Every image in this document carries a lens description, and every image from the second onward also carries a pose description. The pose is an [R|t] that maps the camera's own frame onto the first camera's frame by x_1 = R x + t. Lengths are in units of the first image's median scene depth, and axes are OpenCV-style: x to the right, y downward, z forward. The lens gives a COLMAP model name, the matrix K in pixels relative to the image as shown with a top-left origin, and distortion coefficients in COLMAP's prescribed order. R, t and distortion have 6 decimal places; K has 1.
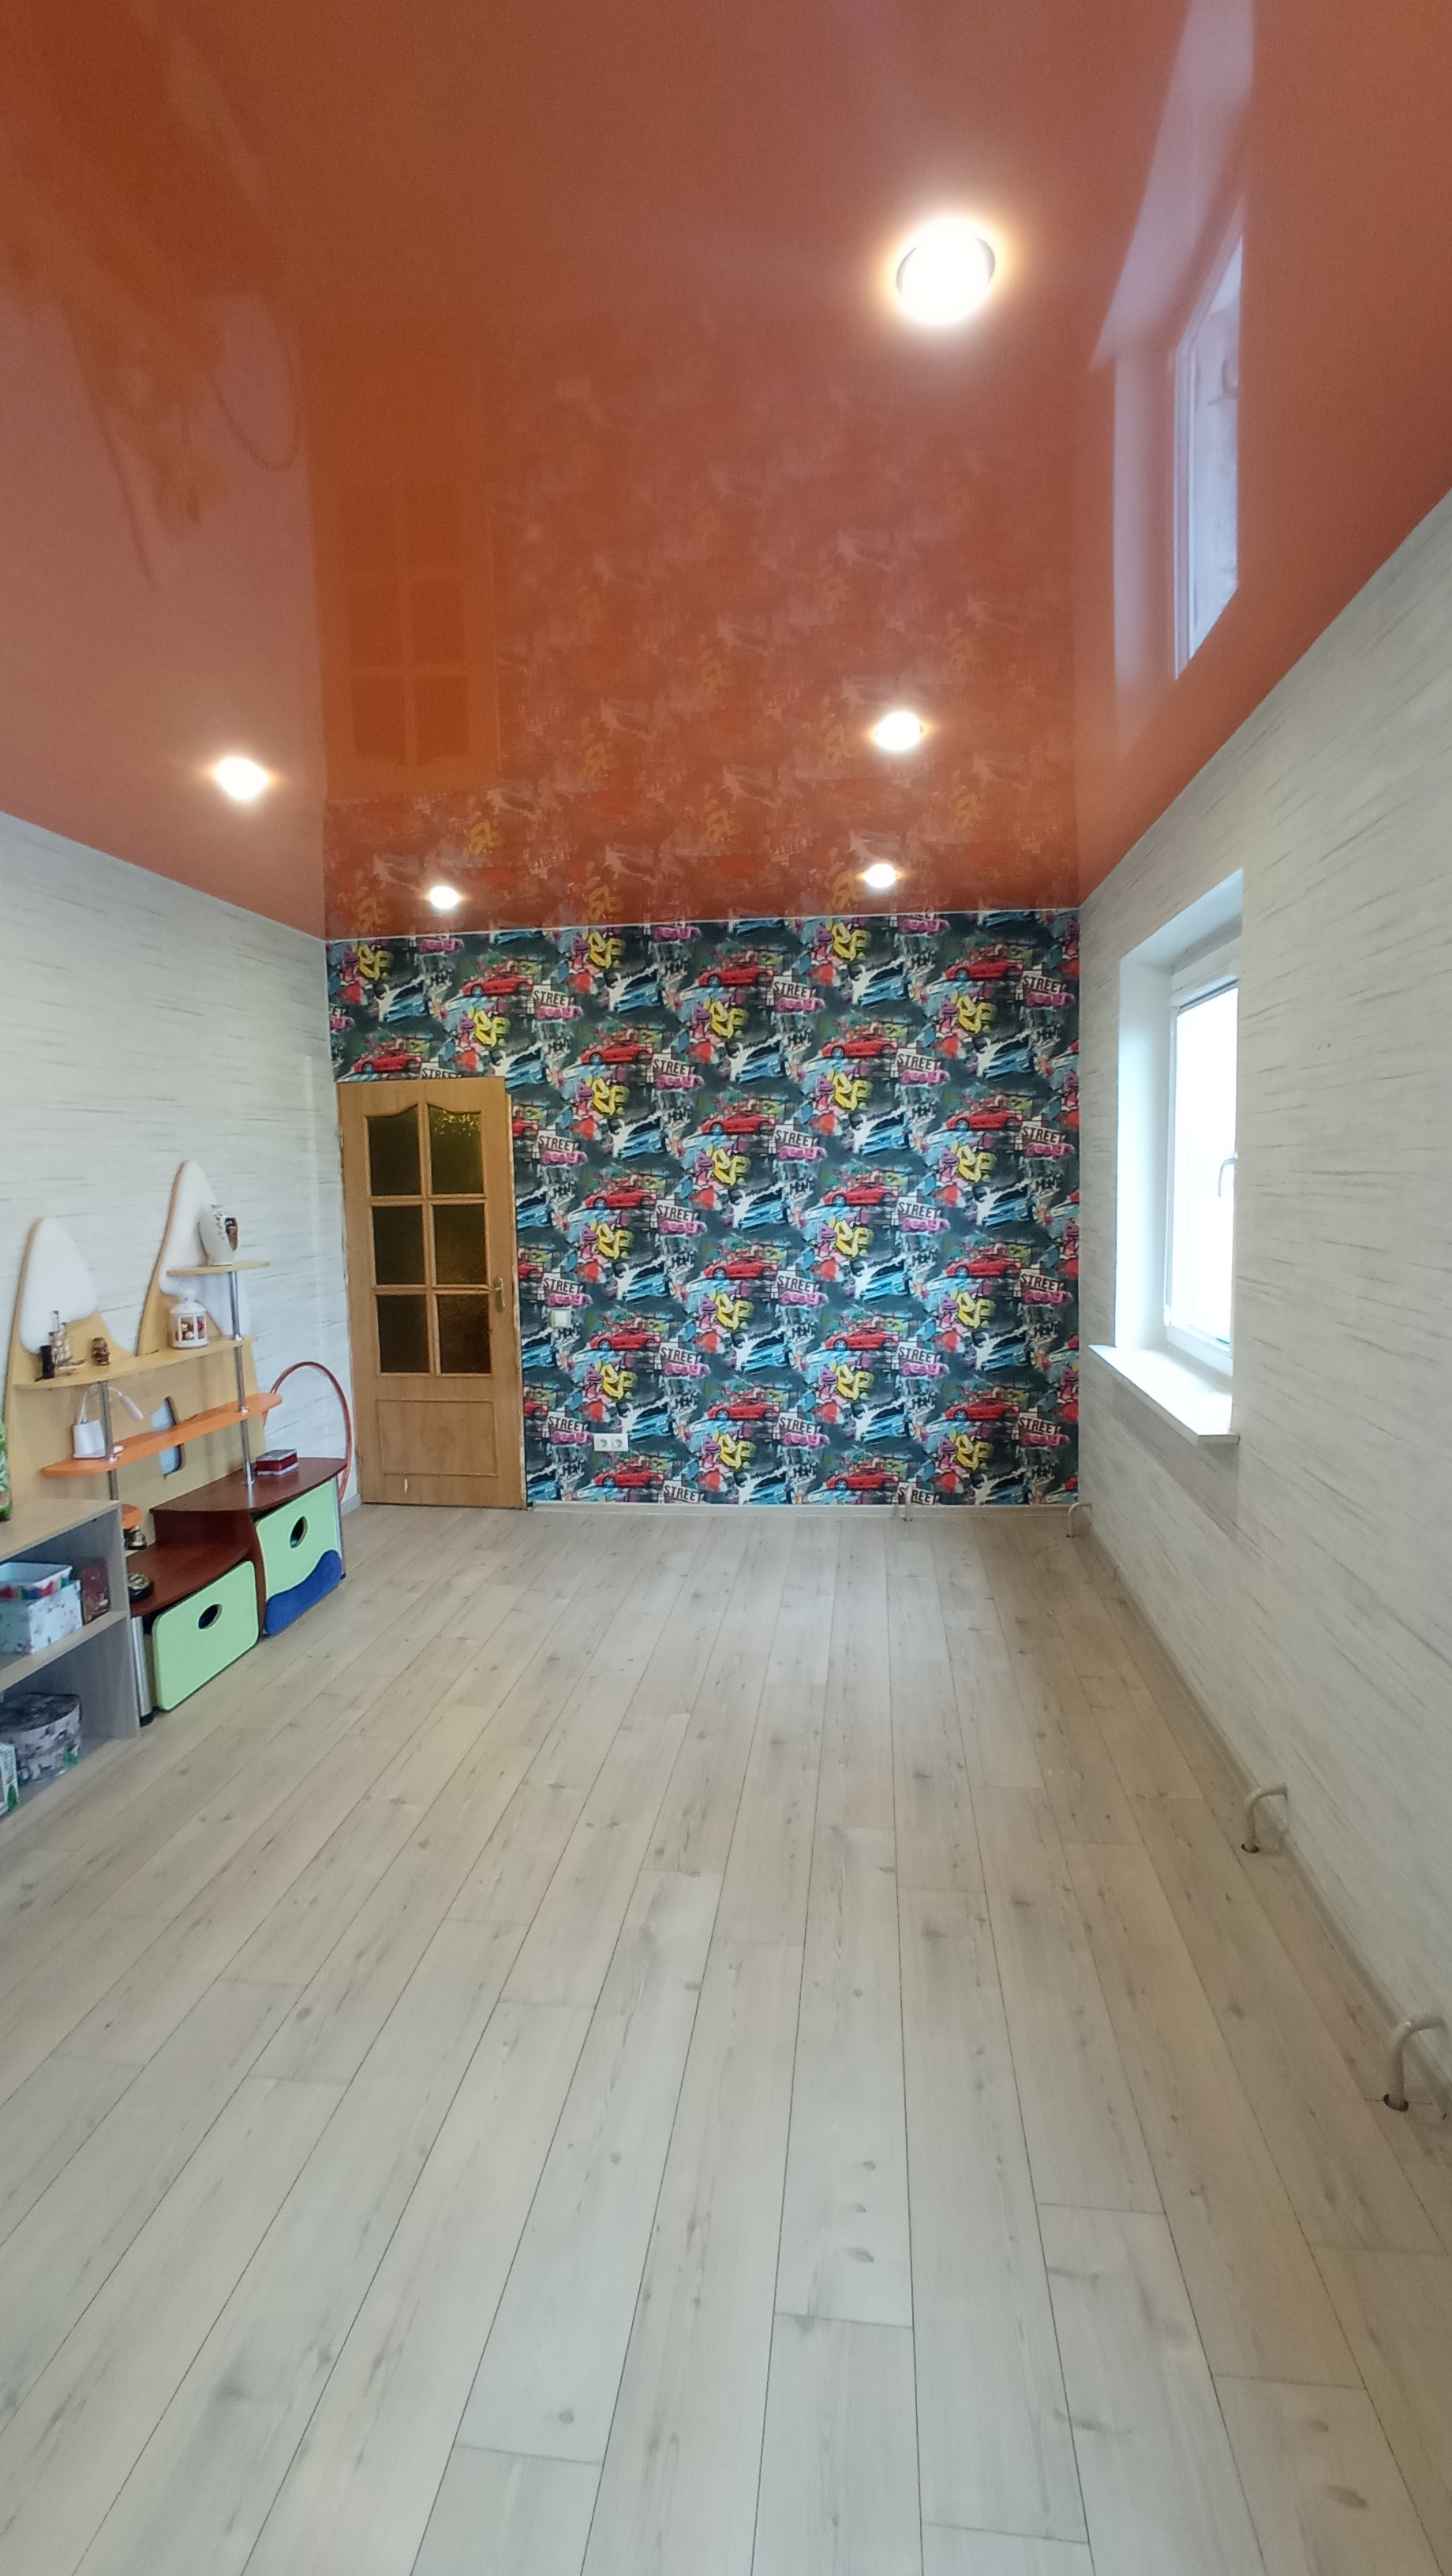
lens RADIAL K [[1172.3, 0, 726.6], [0, 1172.3, 1303.7], [0, 0, 1]] dist [-0.016070, 0.010629]
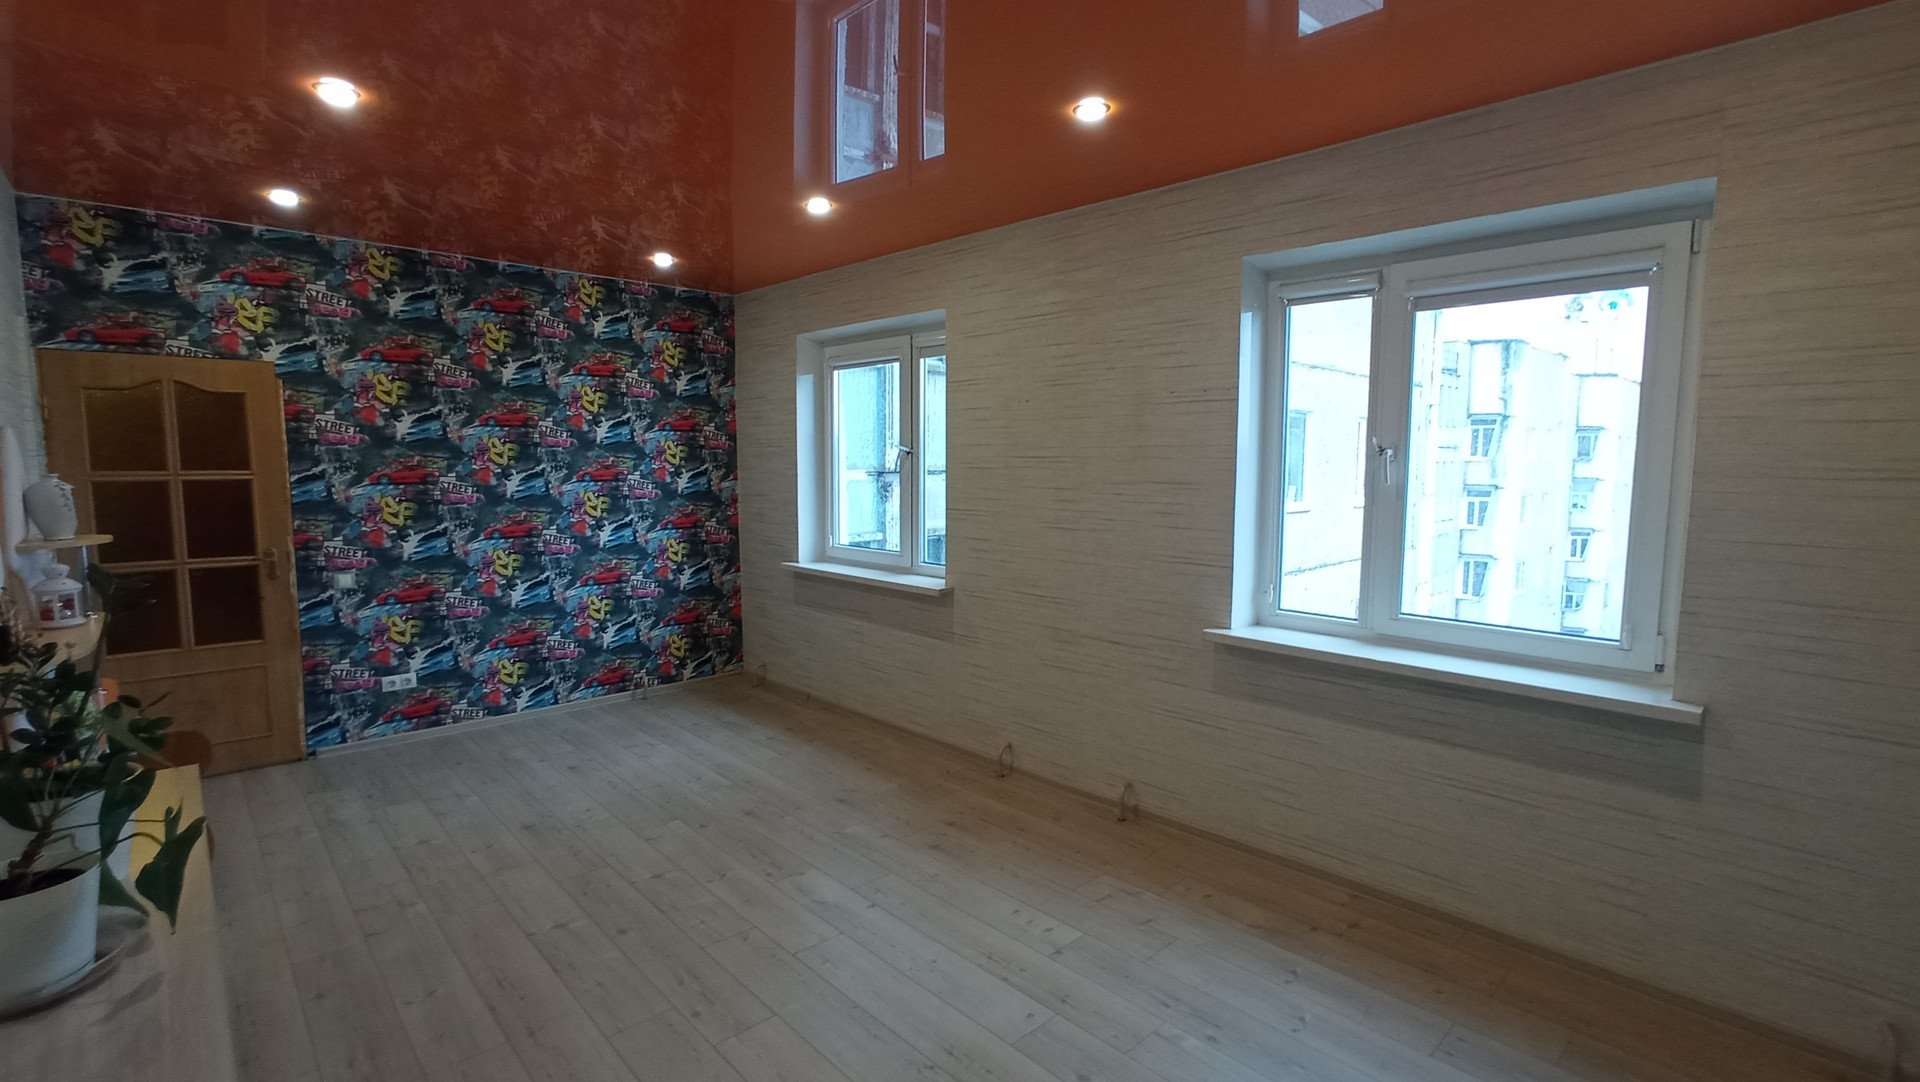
lens RADIAL K [[873.8, 0, 971.2], [0, 873.8, 548.2], [0, 0, 1]] dist [-0.016070, 0.010629]
pose [[0.636333, -0.058760, 0.769174, -0.412516], [0.067815, 0.997495, 0.020099, 0.005537], [-0.768428, 0.039371, 0.638724, -0.004067]]
